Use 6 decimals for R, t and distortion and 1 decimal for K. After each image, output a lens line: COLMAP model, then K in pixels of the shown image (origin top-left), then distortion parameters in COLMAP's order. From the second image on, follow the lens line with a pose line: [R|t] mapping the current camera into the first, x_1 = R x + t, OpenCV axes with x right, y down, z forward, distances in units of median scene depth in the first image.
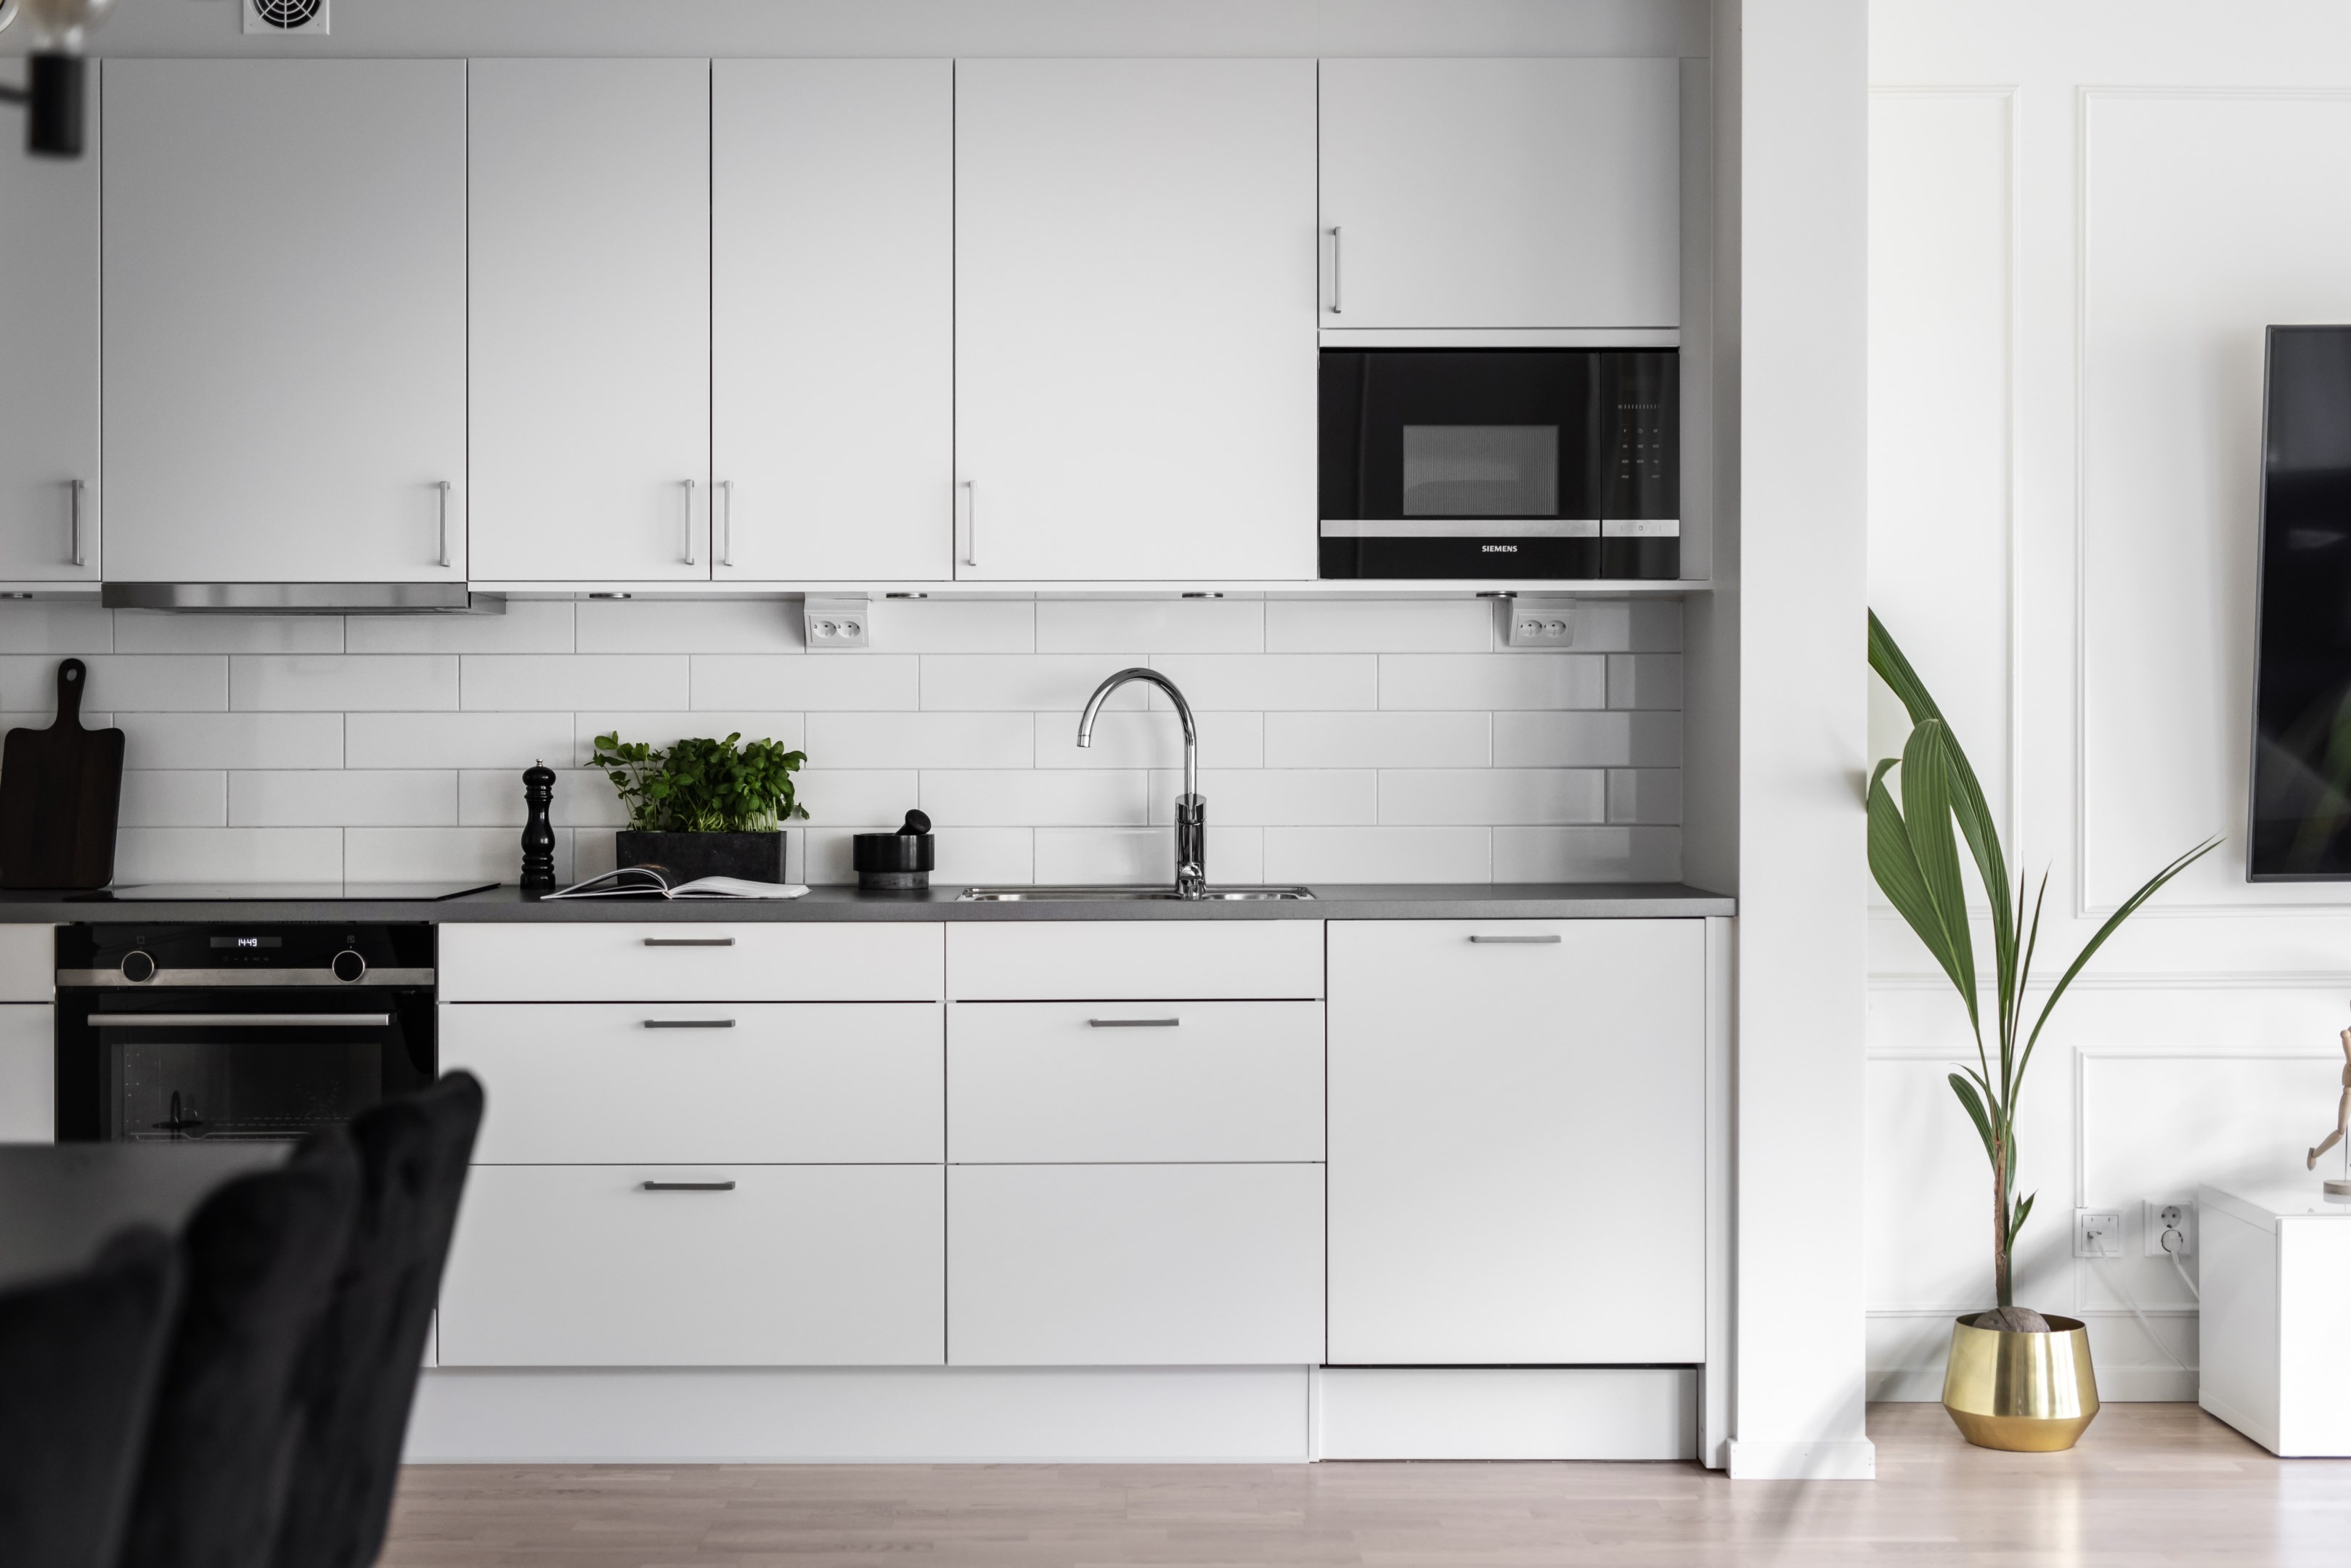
lens RADIAL K [[3496.3, 0, 1174.4], [0, 3496.3, 665.5], [0, 0, 1]] dist [-0.014491, 0.010729]
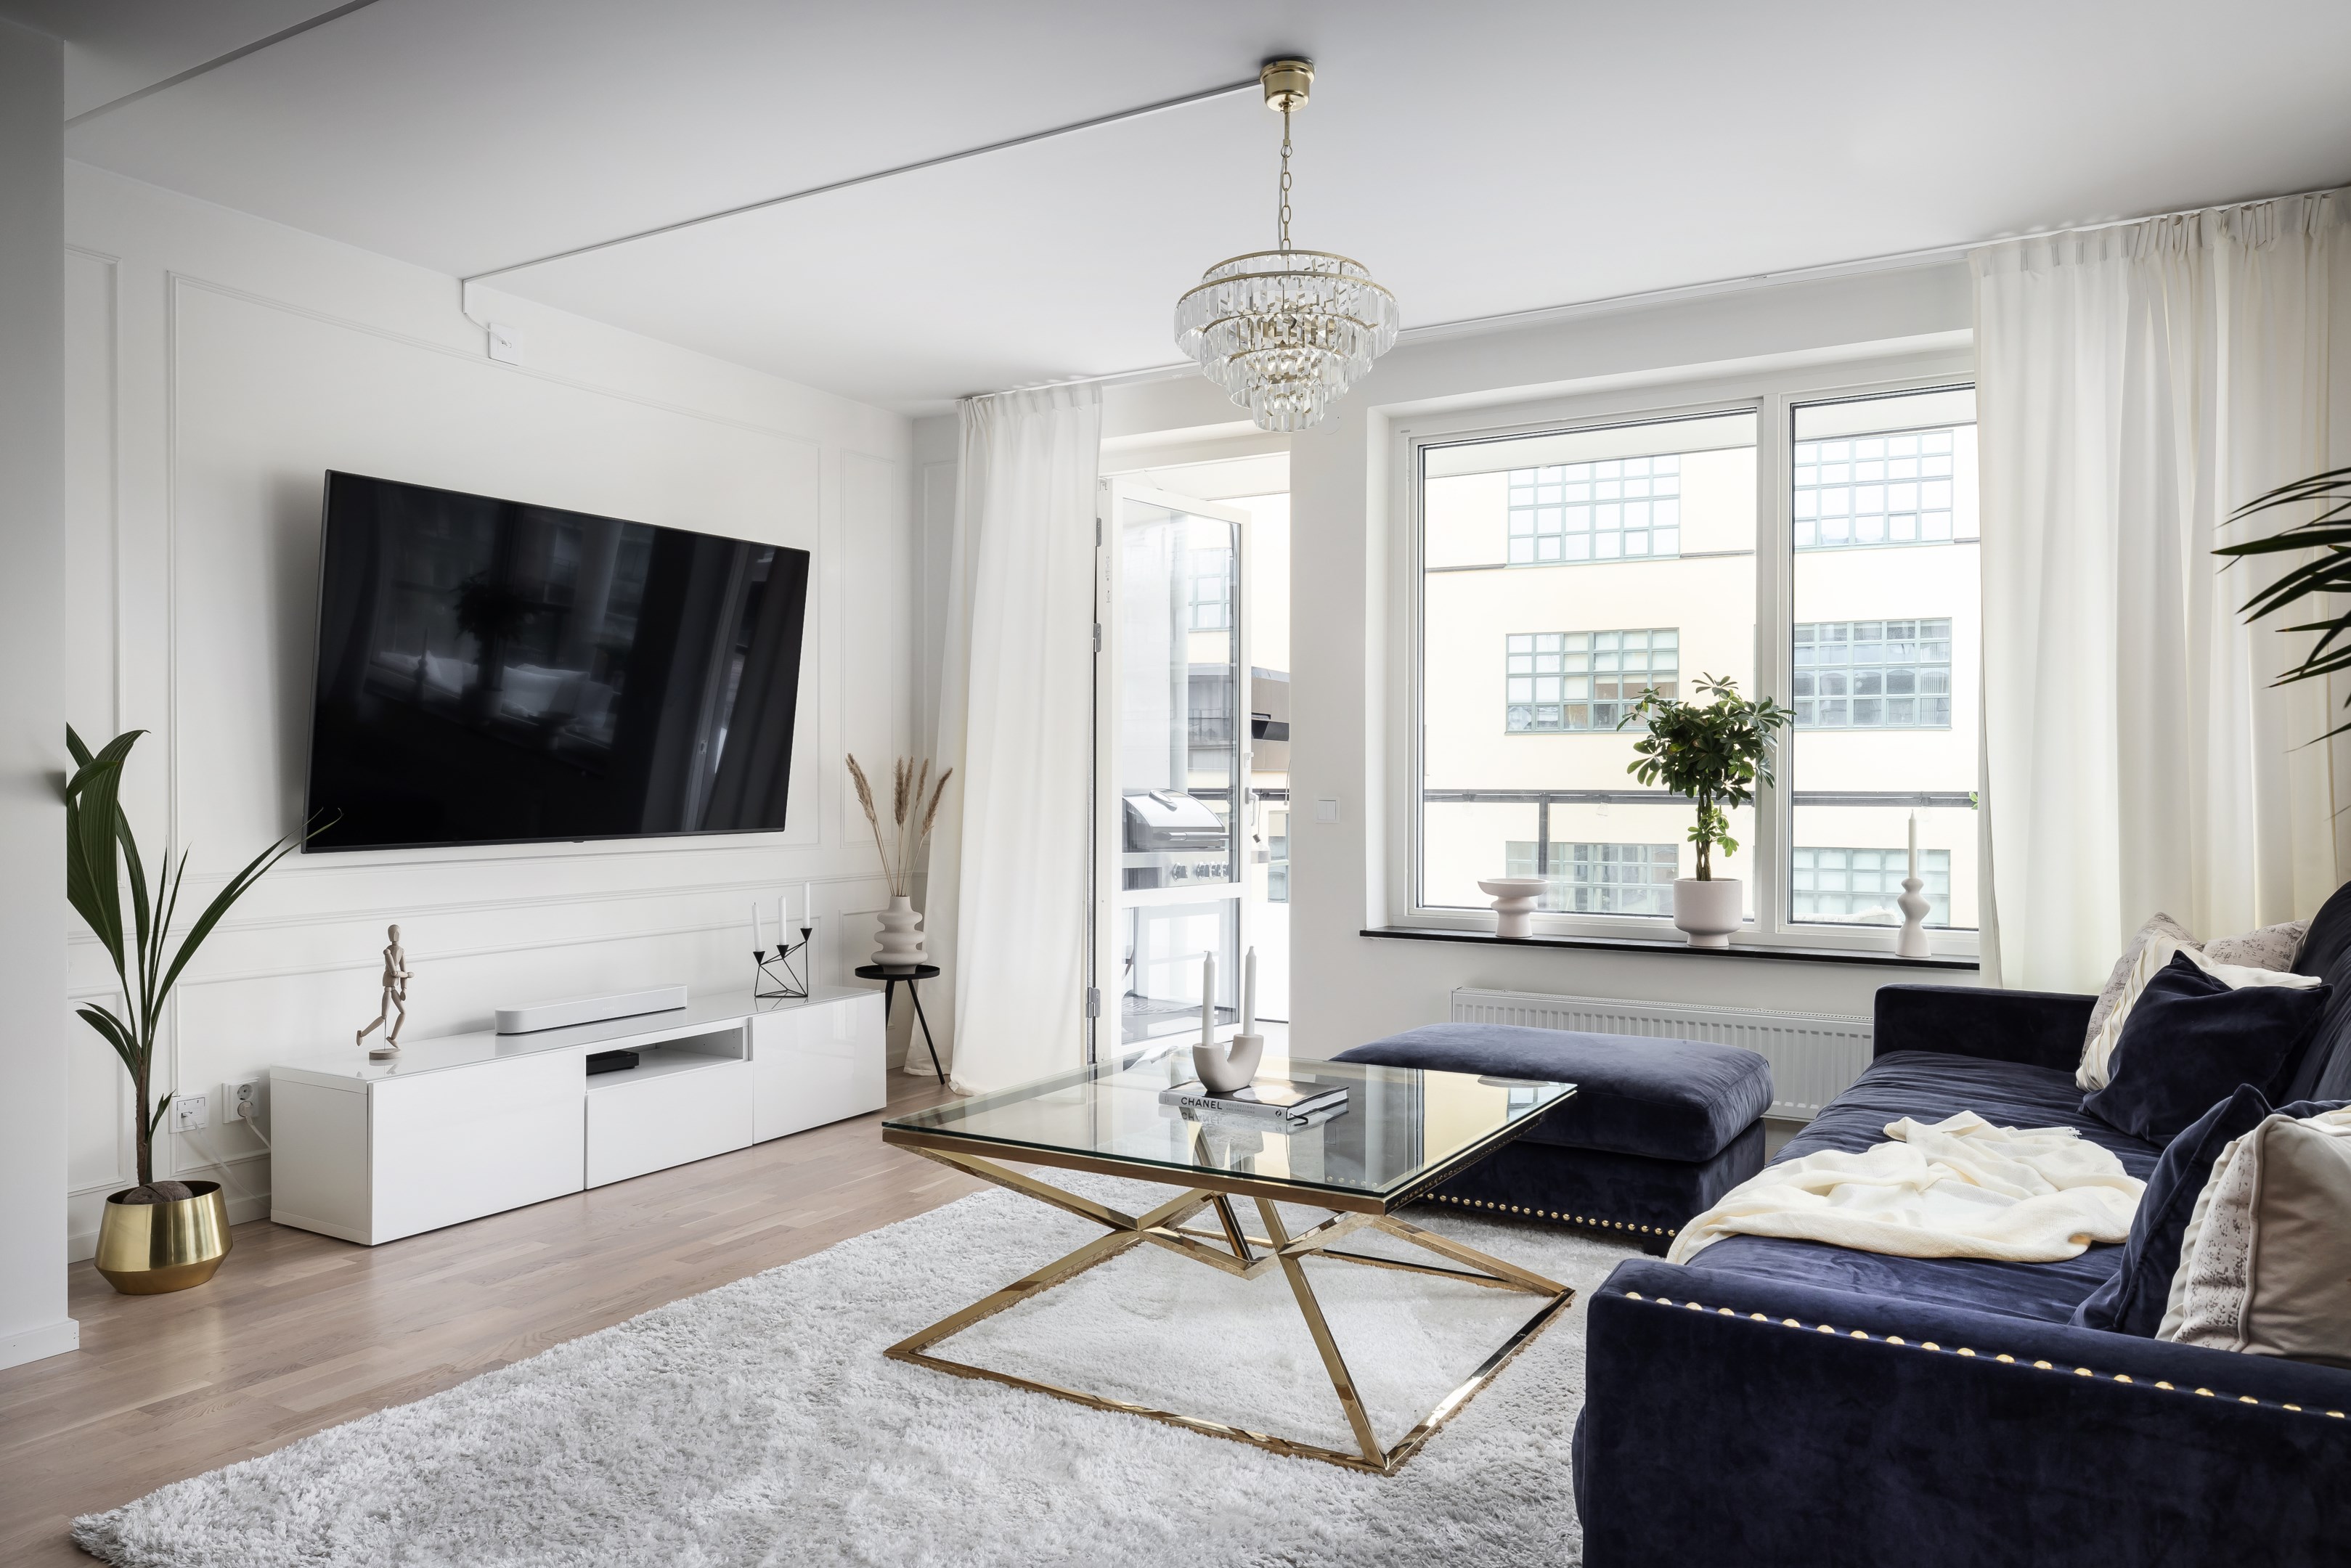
lens RADIAL K [[1572.2, 0, 1172.5], [0, 1572.2, 796.1], [0, 0, 1]] dist [0.001298, 0.000837]
pose [[0.508087, -0.005018, 0.861291, -0.074096], [-0.017440, 0.999718, 0.016112, 0.022338], [-0.861129, -0.023207, 0.507857, 0.371458]]
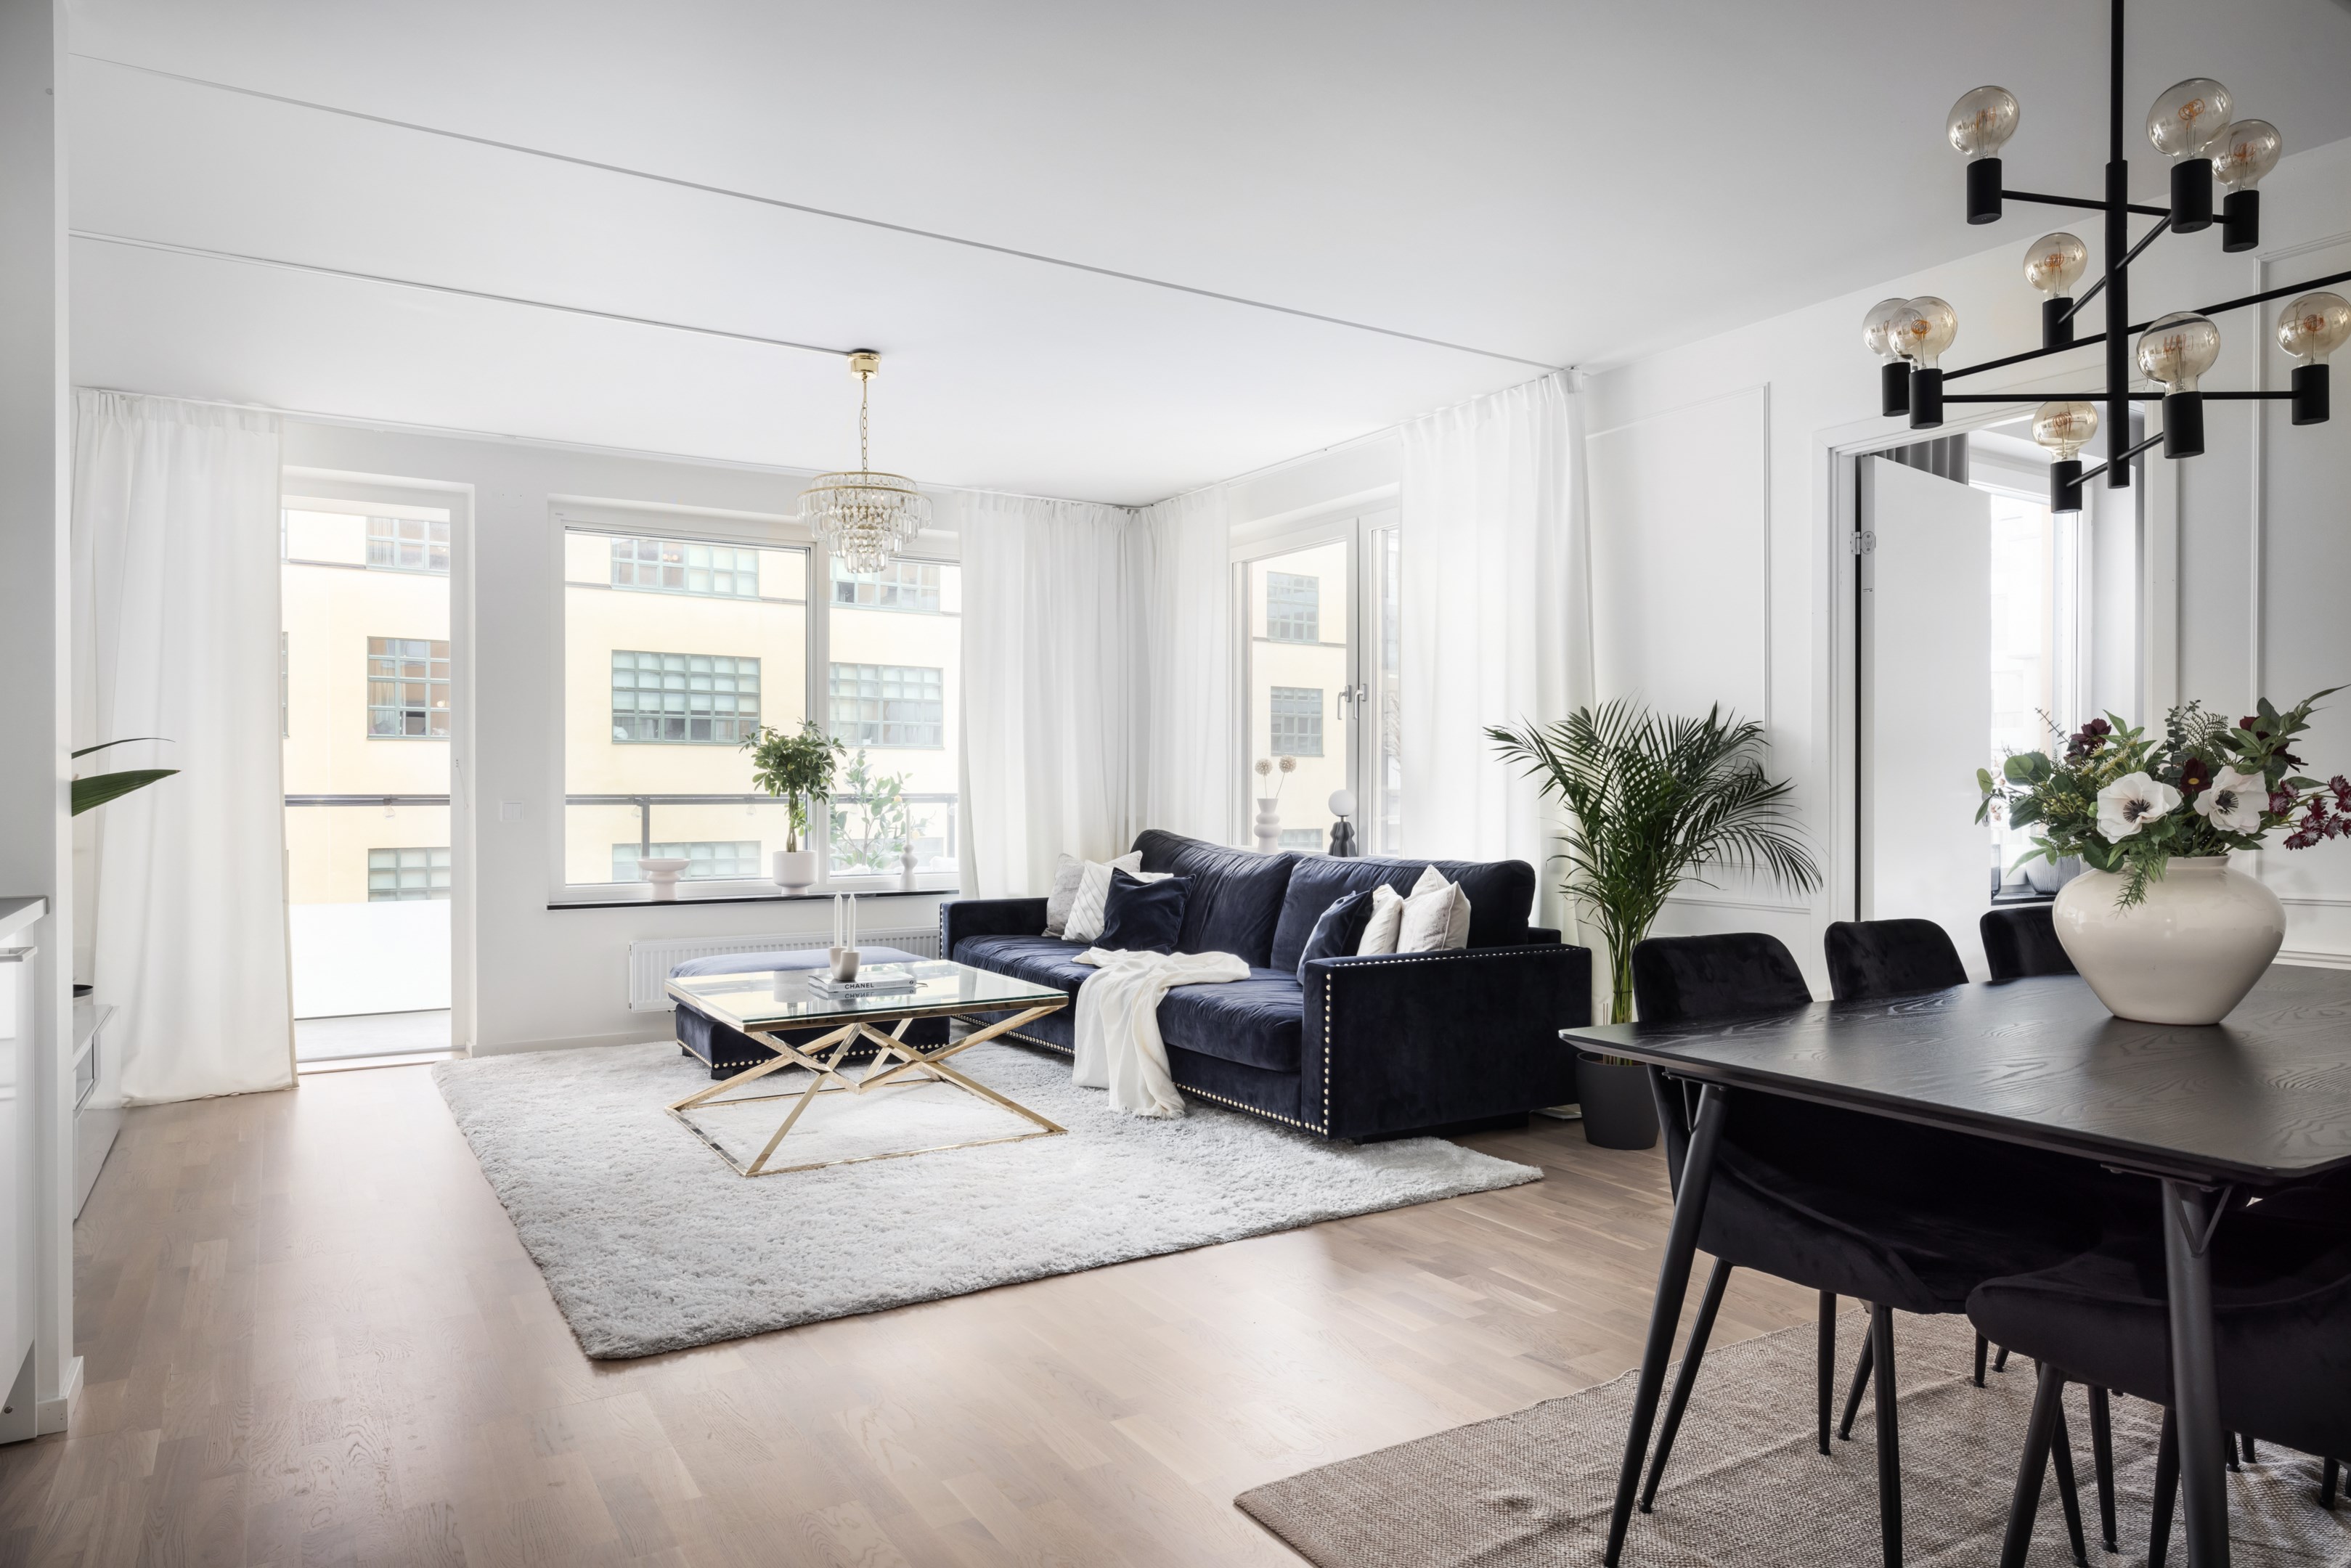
lens RADIAL K [[1453.9, 0, 1147.5], [0, 1453.9, 799.9], [0, 0, 1]] dist [-0.004470, 0.003212]
pose [[-0.498135, -0.006112, 0.867078, -0.379070], [-0.016311, 0.999864, -0.002322, 0.030803], [-0.866946, -0.015300, -0.498167, 0.882222]]
